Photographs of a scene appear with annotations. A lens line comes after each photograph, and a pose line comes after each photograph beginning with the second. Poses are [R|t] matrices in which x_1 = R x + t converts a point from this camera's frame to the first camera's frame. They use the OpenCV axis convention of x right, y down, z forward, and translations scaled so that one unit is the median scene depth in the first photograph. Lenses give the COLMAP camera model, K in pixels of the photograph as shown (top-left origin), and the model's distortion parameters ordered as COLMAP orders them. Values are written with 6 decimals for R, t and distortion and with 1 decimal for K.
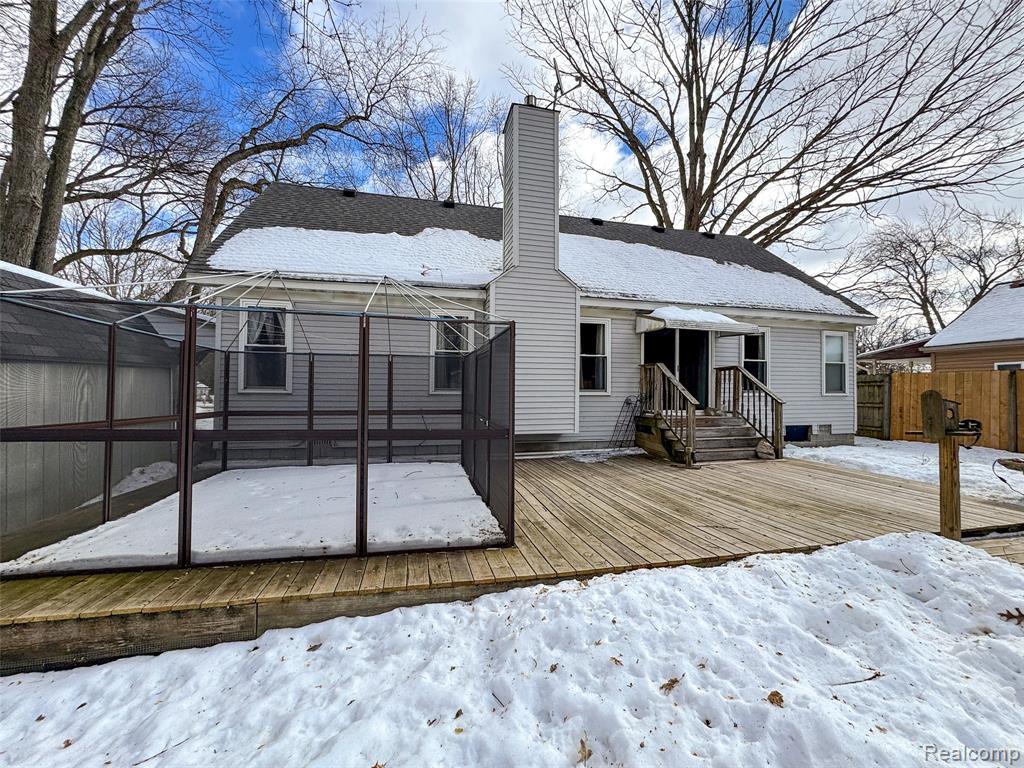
lens RADIAL K [[408.5, 0, 512.0], [0, 408.5, 384.0], [0, 0, 1]] dist [-0.019380, 0.005929]
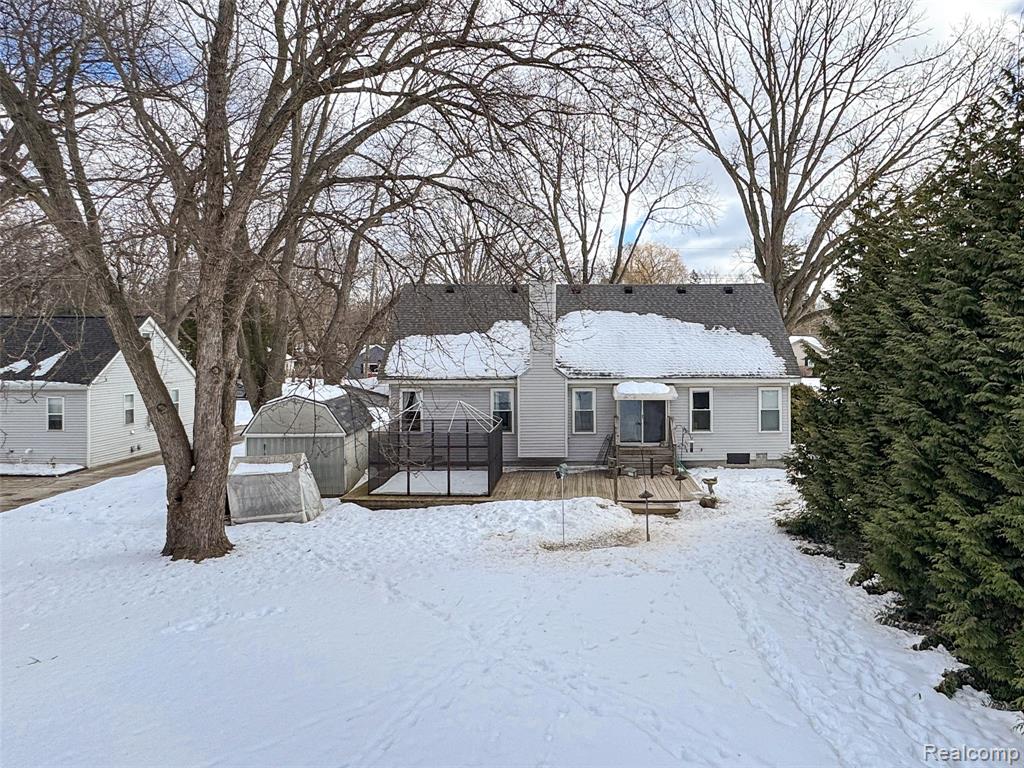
lens RADIAL K [[408.5, 0, 512.0], [0, 408.5, 384.0], [0, 0, 1]] dist [-0.019380, 0.005929]
pose [[0.969624, -0.014356, -0.244177, 0.324833], [0.011140, 0.999832, -0.014547, -0.158972], [0.244345, 0.011385, 0.969622, -0.726447]]
